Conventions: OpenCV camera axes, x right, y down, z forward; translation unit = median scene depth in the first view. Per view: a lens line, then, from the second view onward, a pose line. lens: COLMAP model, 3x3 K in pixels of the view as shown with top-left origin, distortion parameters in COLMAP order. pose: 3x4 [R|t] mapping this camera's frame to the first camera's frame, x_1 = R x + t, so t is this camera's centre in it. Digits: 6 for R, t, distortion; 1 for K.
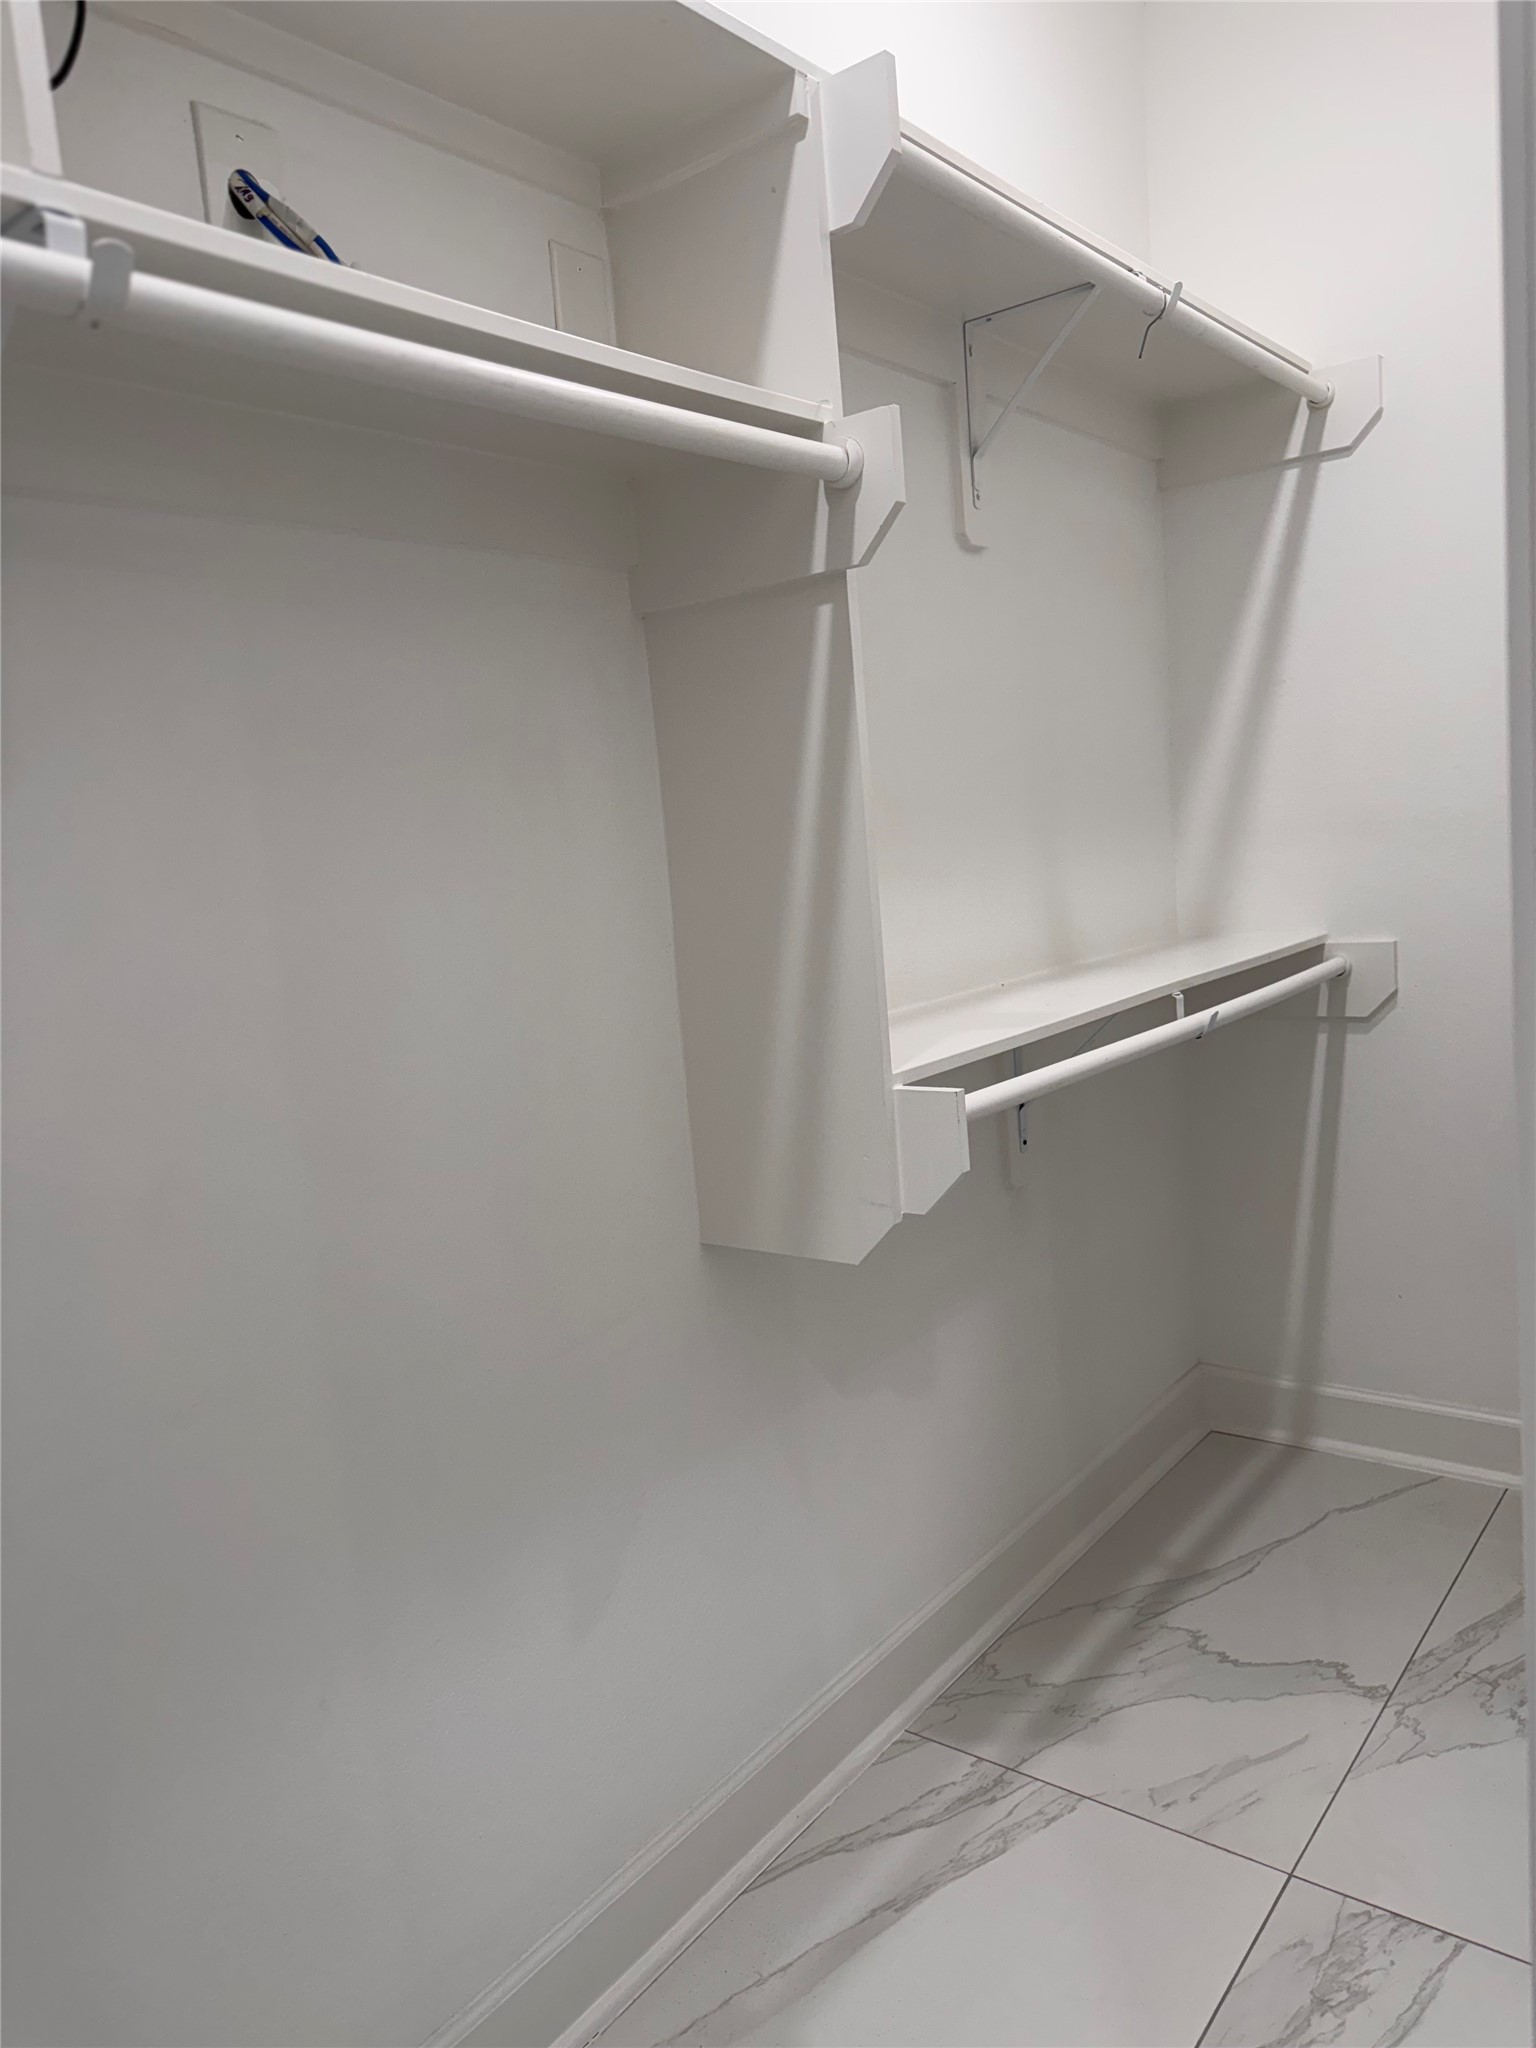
lens RADIAL K [[1461.8, 0, 773.5], [0, 1461.8, 1020.9], [0, 0, 1]] dist [0.019894, -0.010124]
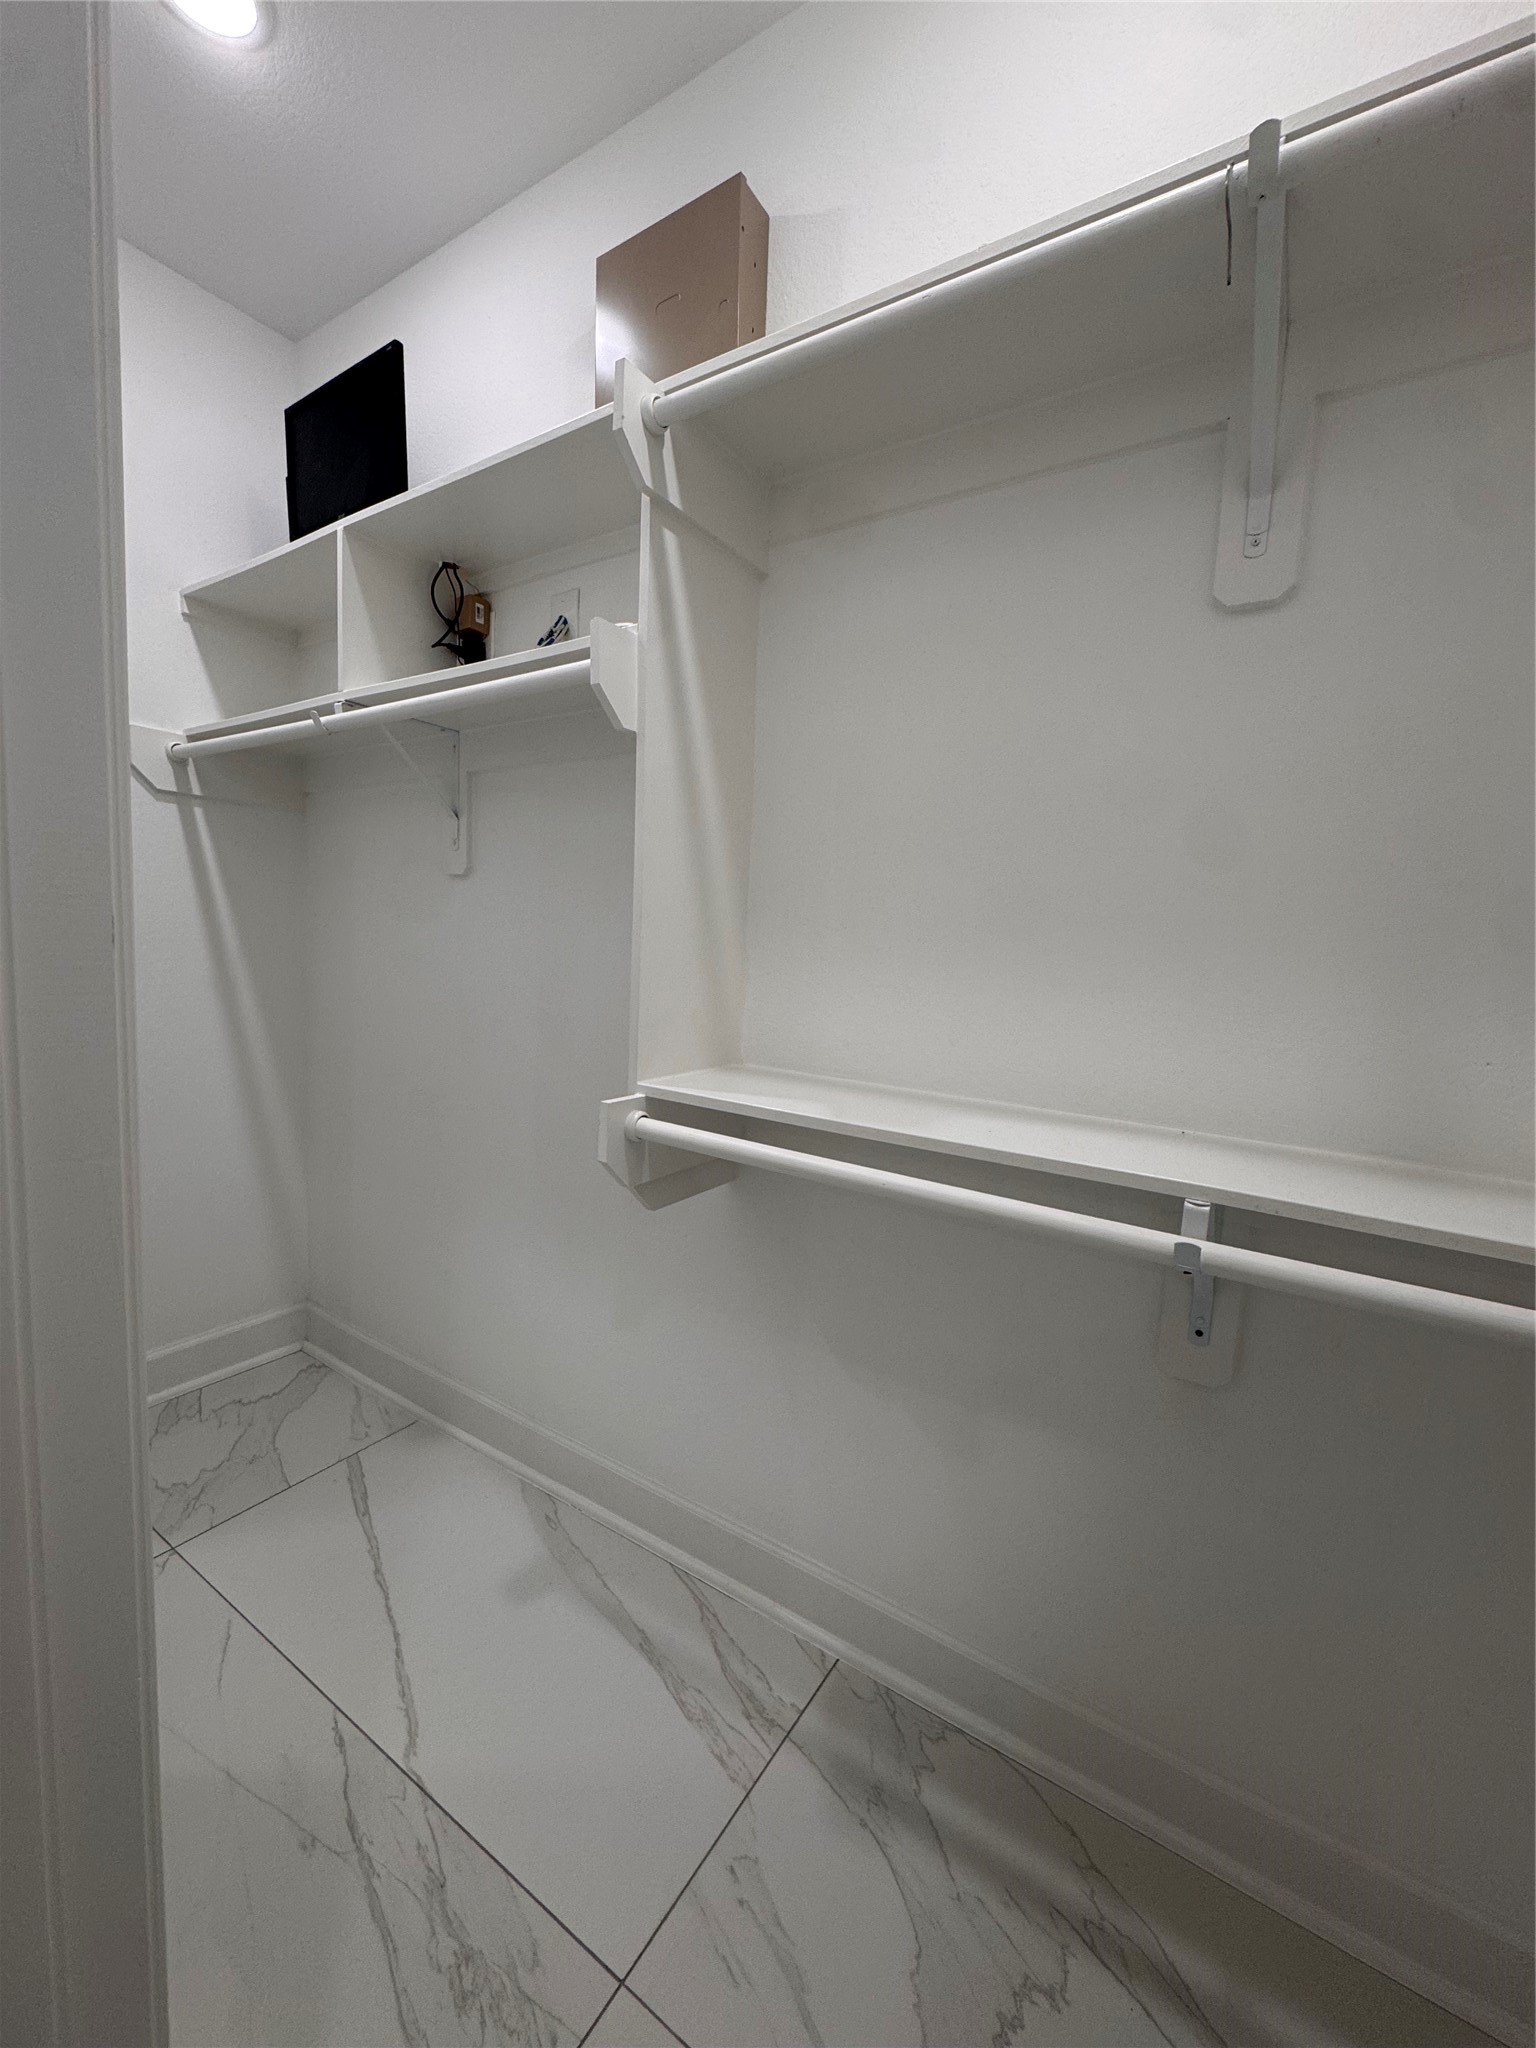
lens RADIAL K [[825.7, 0, 773.6], [0, 825.7, 1025.4], [0, 0, 1]] dist [-0.000357, 0.000805]
pose [[0.078952, 0.187963, -0.978998, 0.720110], [-0.180441, 0.968536, 0.171403, -0.150683], [0.980412, 0.163119, 0.110385, 0.853556]]
